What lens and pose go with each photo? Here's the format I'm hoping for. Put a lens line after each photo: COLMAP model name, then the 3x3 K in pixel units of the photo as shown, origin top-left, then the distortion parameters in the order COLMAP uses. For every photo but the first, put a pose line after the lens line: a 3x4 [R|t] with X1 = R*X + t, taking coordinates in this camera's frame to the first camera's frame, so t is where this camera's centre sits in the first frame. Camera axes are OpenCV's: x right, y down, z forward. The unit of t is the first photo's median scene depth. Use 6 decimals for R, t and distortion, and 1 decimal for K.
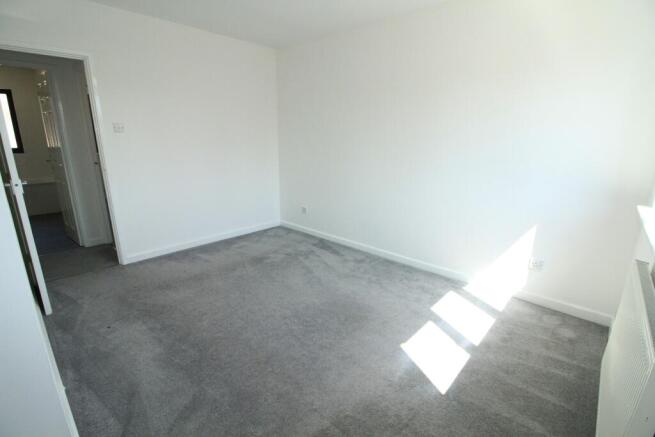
lens RADIAL K [[302.5, 0, 328.2], [0, 302.5, 217.7], [0, 0, 1]] dist [-0.015806, -0.000980]
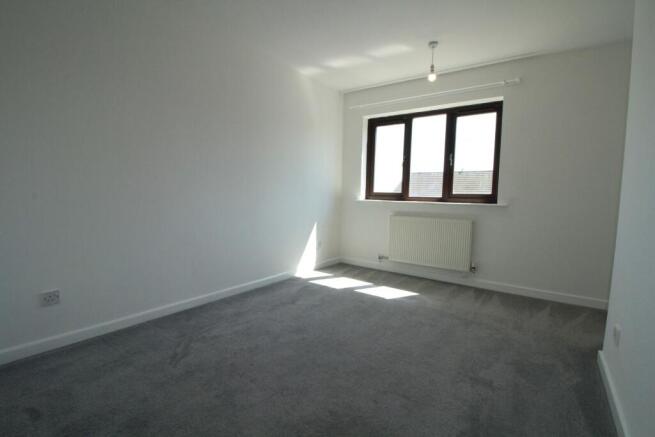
lens RADIAL K [[302.5, 0, 326.3], [0, 302.5, 217.1], [0, 0, 1]] dist [-0.015806, -0.000980]
pose [[-0.120711, -0.084597, 0.989076, -0.963691], [0.224295, 0.968271, 0.110192, -0.170506], [-0.967016, 0.235147, -0.097907, 1.084380]]
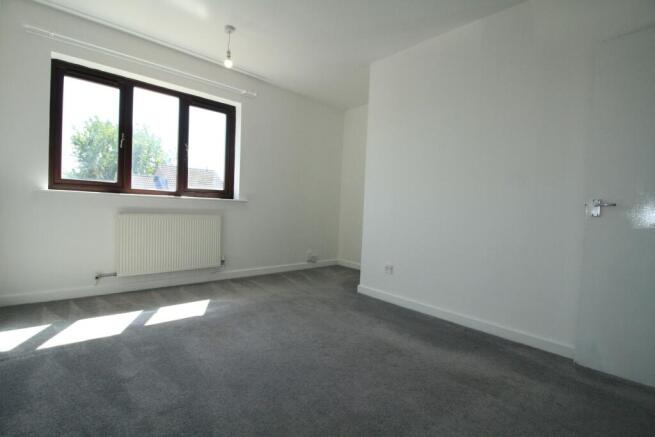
lens RADIAL K [[302.5, 0, 326.3], [0, 302.5, 218.5], [0, 0, 1]] dist [-0.015806, -0.000980]
pose [[-0.993806, -0.058792, 0.094306, -0.292027], [-0.029608, 0.958002, 0.285229, -0.259068], [-0.107114, 0.280670, -0.953809, 1.615573]]
